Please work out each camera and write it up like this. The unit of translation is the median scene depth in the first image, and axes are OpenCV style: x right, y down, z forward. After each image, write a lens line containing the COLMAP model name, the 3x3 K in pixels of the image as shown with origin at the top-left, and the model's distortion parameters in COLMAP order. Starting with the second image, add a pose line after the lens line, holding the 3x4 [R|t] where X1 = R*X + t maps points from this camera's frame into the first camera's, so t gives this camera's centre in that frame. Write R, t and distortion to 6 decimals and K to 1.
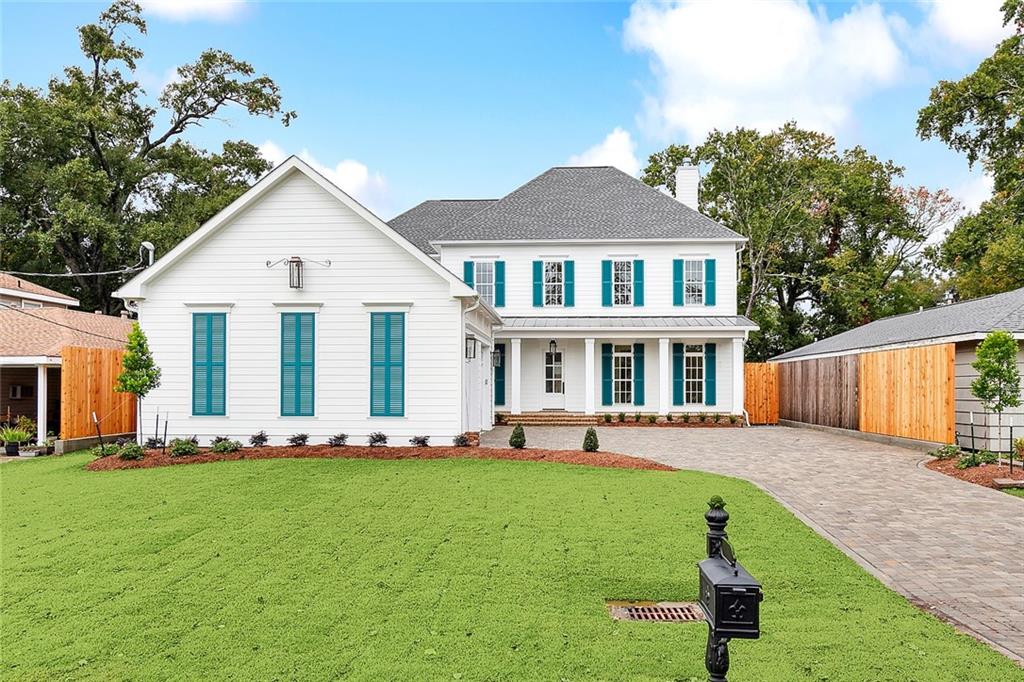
lens RADIAL K [[749.3, 0, 512.3], [0, 749.3, 375.8], [0, 0, 1]] dist [-0.004917, -0.003627]
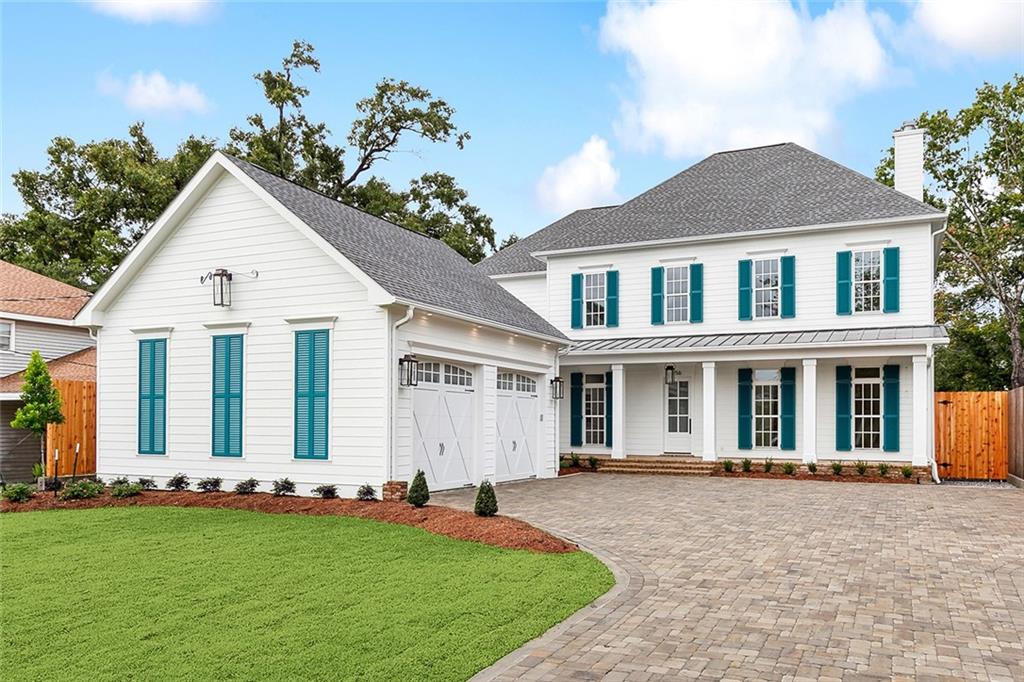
lens RADIAL K [[782.7, 0, 512.3], [0, 782.7, 415.2], [0, 0, 1]] dist [-0.002289, -0.004335]
pose [[0.930149, -0.000186, -0.367182, 0.201089], [0.000557, 0.999999, 0.000904, 0.003801], [0.367182, -0.001045, 0.930149, 0.170014]]
